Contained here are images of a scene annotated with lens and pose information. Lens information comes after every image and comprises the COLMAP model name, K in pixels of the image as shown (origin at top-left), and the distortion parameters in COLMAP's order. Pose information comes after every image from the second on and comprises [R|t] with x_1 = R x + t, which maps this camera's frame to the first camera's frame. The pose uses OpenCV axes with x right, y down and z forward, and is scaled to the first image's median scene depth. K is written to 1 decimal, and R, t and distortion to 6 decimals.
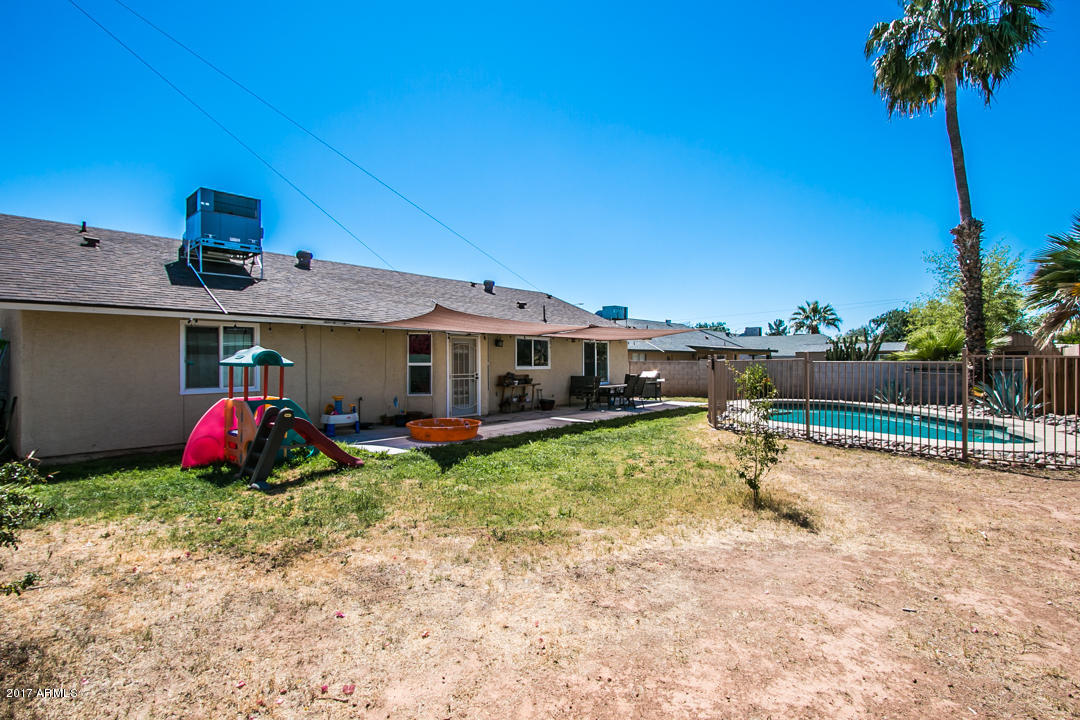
lens RADIAL K [[514.4, 0, 540.0], [0, 514.4, 360.0], [0, 0, 1]] dist [-0.013747, 0.000060]
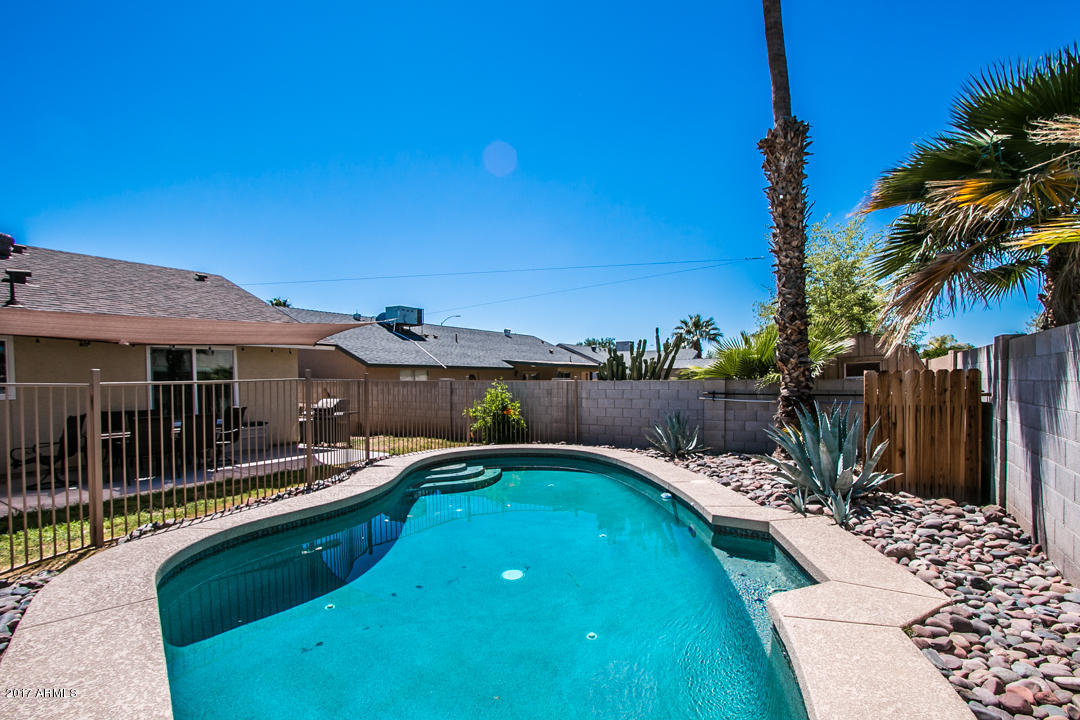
lens RADIAL K [[509.8, 0, 550.1], [0, 509.8, 395.4], [0, 0, 1]] dist [-0.001384, 0.000015]
pose [[0.988774, -0.006838, 0.149260, 0.503721], [0.001947, 0.999457, 0.032892, -0.001362], [-0.149404, -0.032233, 0.988251, 0.483919]]
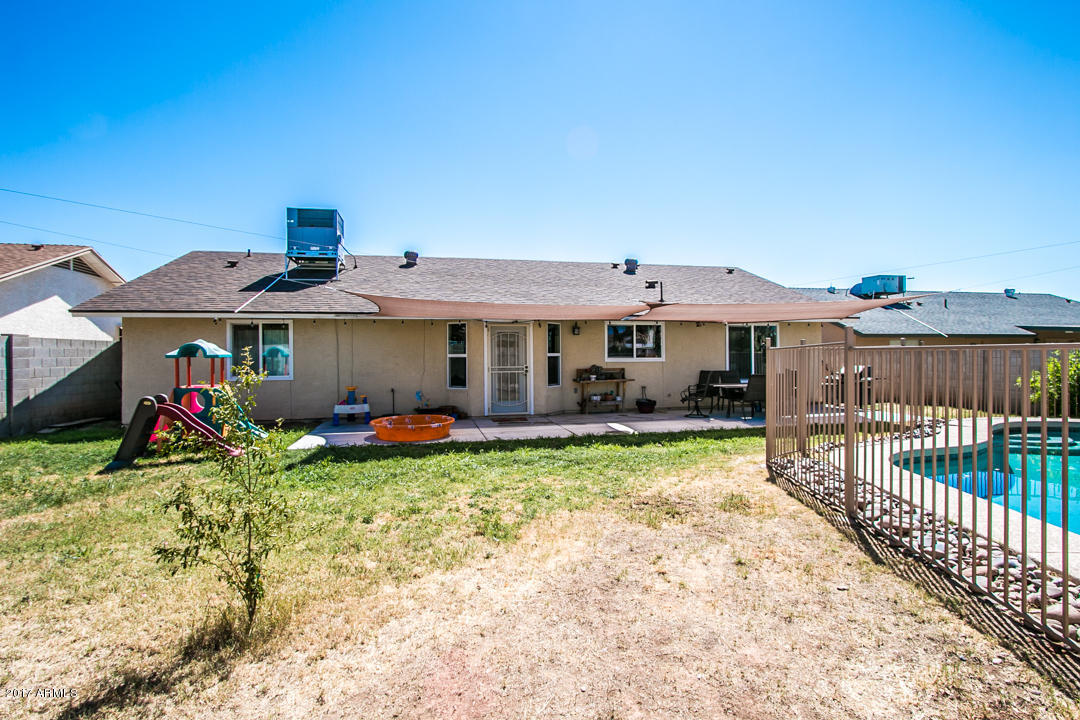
lens RADIAL K [[497.8, 0, 544.5], [0, 497.8, 358.0], [0, 0, 1]] dist [-0.018796, 0.001247]
pose [[0.803192, 0.000517, -0.595721, 0.365952], [0.006812, 0.999926, 0.010052, 0.003840], [0.595682, -0.012132, 0.803129, 0.306024]]
